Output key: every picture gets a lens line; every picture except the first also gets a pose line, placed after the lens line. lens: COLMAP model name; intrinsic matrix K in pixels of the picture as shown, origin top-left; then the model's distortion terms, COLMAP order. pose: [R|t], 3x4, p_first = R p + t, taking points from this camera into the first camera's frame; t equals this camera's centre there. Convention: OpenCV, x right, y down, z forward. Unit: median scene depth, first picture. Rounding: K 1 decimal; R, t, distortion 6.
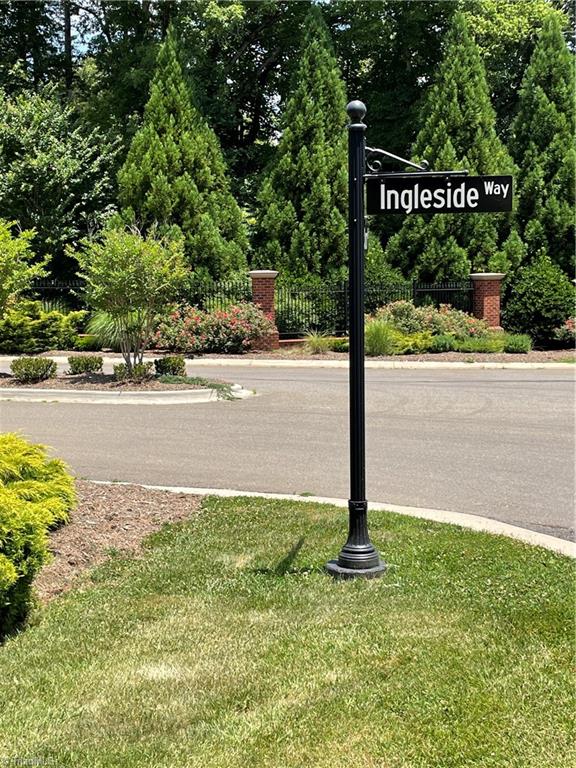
lens RADIAL K [[1187.7, 0, 288.0], [0, 1187.7, 384.0], [0, 0, 1]] dist [0.183527, 0.018431]
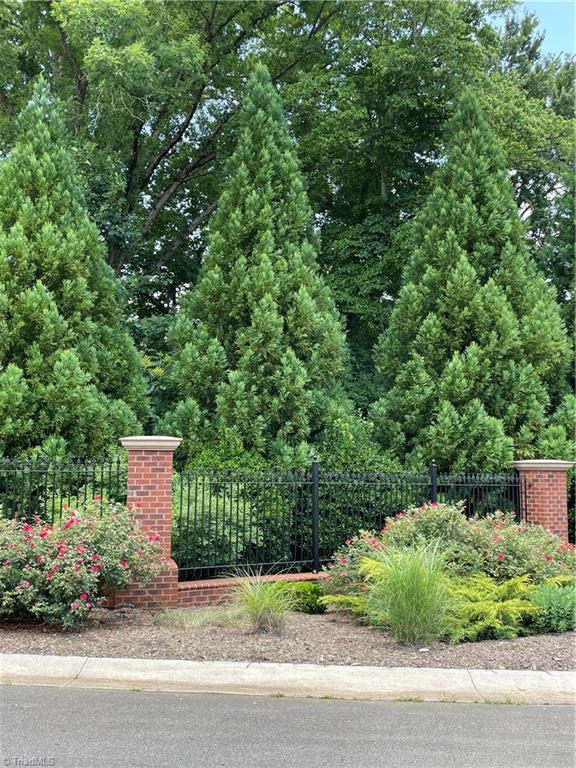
lens RADIAL K [[812.1, 0, 288.0], [0, 812.1, 384.0], [0, 0, 1]] dist [0.056250, -0.026568]
pose [[0.997693, 0.022202, 0.064149, 0.011918], [-0.008281, 0.977751, -0.209605, -0.042085], [-0.067376, 0.208591, 0.975679, 0.593757]]
